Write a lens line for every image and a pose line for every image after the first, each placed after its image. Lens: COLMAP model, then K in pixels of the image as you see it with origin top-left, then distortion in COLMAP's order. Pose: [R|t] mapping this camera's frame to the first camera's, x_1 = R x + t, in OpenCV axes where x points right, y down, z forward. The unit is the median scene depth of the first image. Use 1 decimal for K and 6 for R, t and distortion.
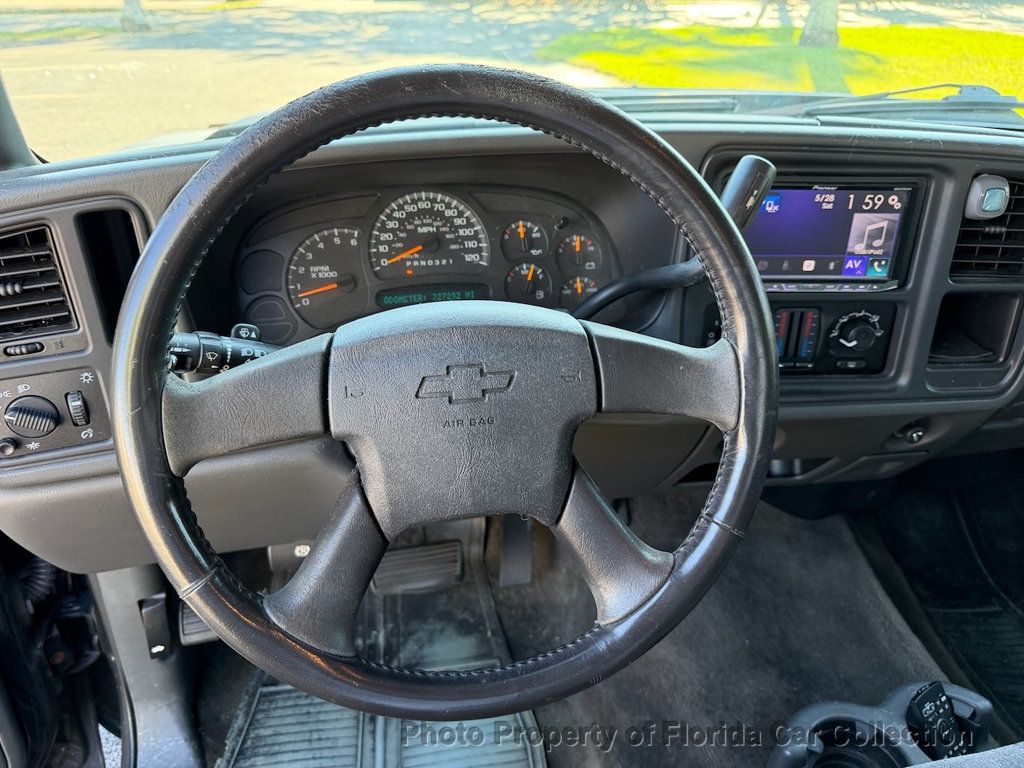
lens RADIAL K [[743.5, 0, 530.0], [0, 743.5, 396.6], [0, 0, 1]] dist [0.004700, -0.001677]
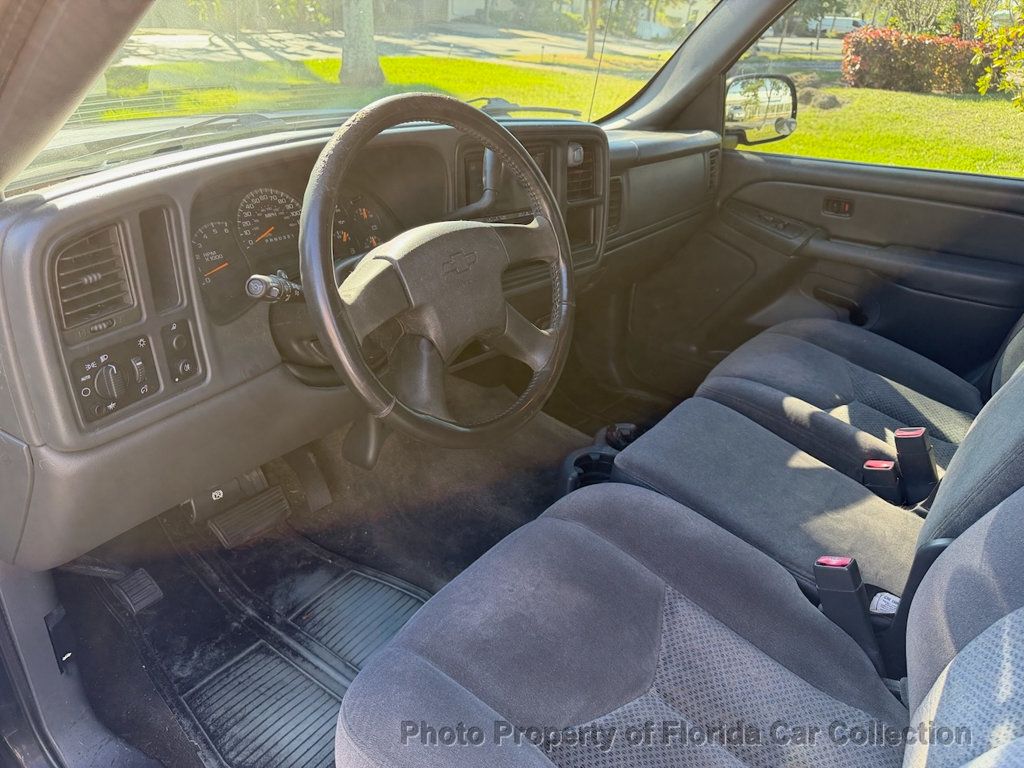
lens RADIAL K [[726.1, 0, 513.5], [0, 726.1, 389.3], [0, 0, 1]] dist [0.039074, -0.055831]
pose [[0.763741, -0.274042, 0.584466, -0.678060], [0.290081, 0.954547, 0.068505, 0.119773], [-0.576673, 0.117222, 0.808521, -0.307043]]
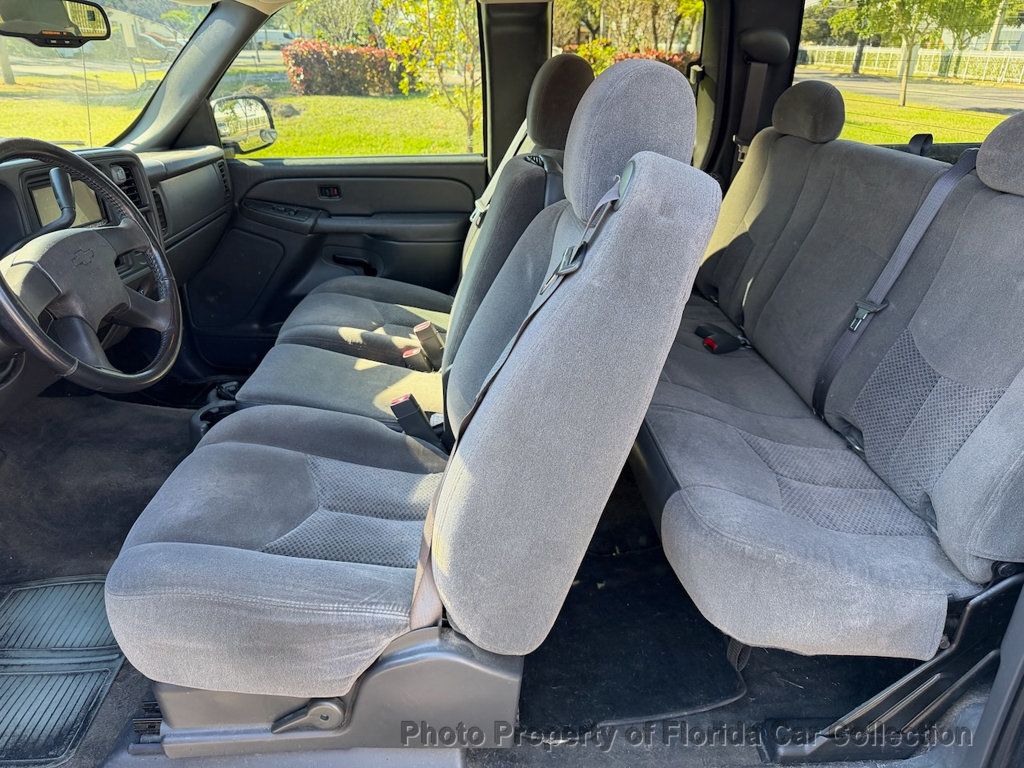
lens RADIAL K [[726.1, 0, 513.5], [0, 726.1, 389.3], [0, 0, 1]] dist [0.039074, -0.055831]
pose [[0.197928, -0.422635, 0.884423, -1.289415], [0.473134, 0.831398, 0.291412, 0.188430], [-0.858469, 0.360772, 0.364520, -0.577989]]
